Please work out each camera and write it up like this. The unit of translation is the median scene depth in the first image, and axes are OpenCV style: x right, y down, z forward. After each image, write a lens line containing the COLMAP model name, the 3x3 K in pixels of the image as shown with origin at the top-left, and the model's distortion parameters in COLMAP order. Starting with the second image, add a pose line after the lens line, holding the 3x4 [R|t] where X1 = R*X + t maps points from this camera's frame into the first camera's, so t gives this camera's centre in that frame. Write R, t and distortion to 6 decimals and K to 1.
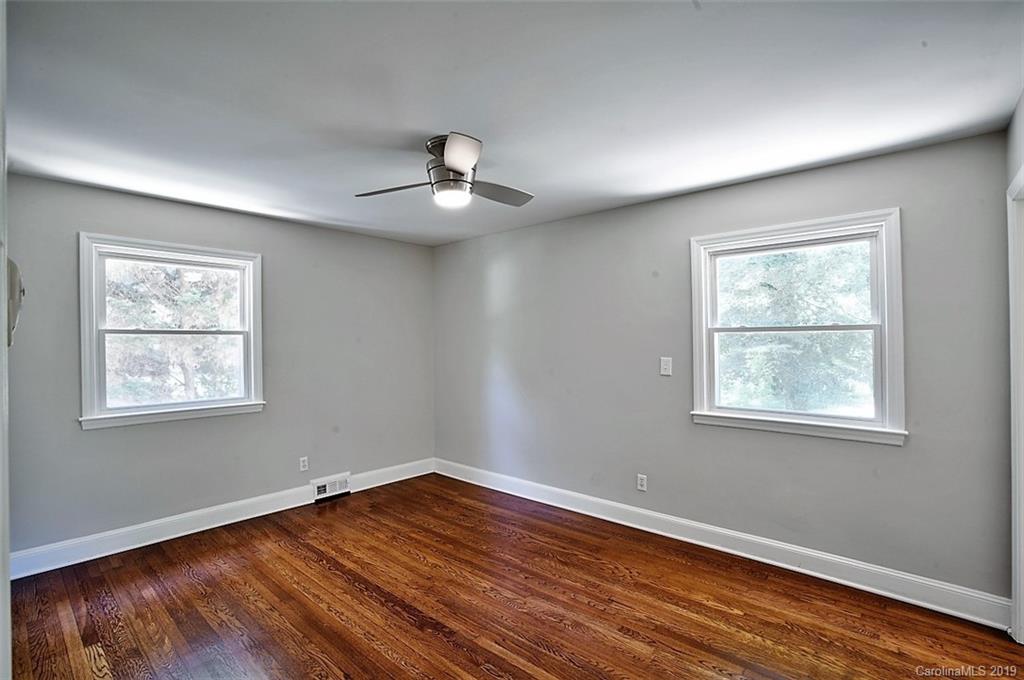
lens RADIAL K [[470.4, 0, 490.8], [0, 470.4, 339.8], [0, 0, 1]] dist [-0.054161, 0.015465]
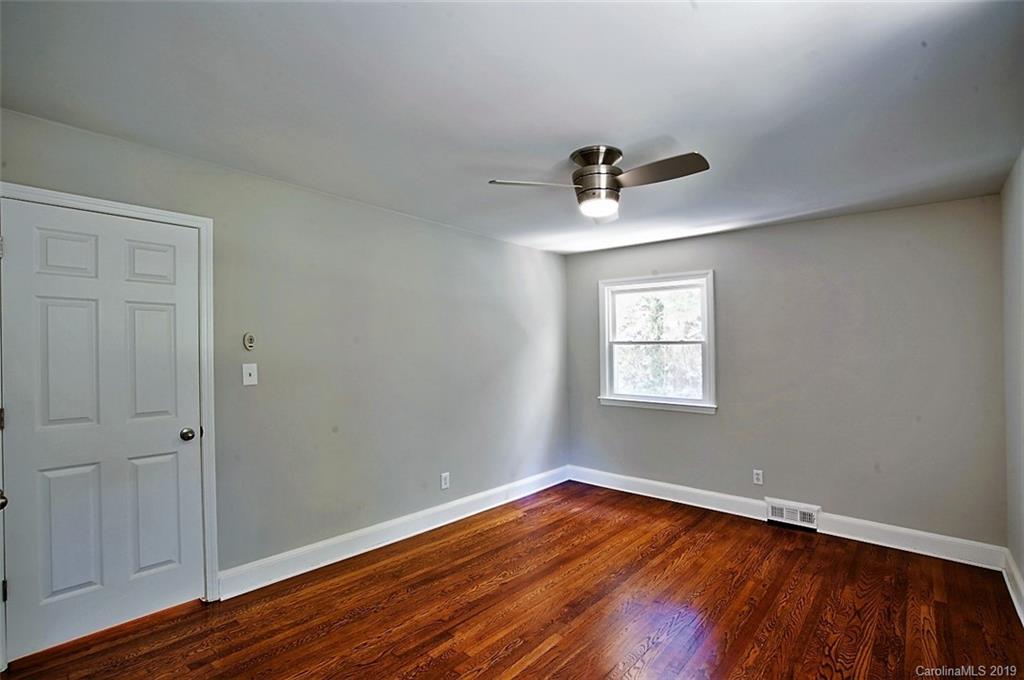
lens RADIAL K [[475.3, 0, 522.6], [0, 475.3, 352.2], [0, 0, 1]] dist [-0.051612, 0.015098]
pose [[0.044144, 0.006983, -0.999001, 0.665182], [-0.001896, 0.999974, 0.006906, 0.002842], [0.999023, 0.001589, 0.044157, 0.573195]]
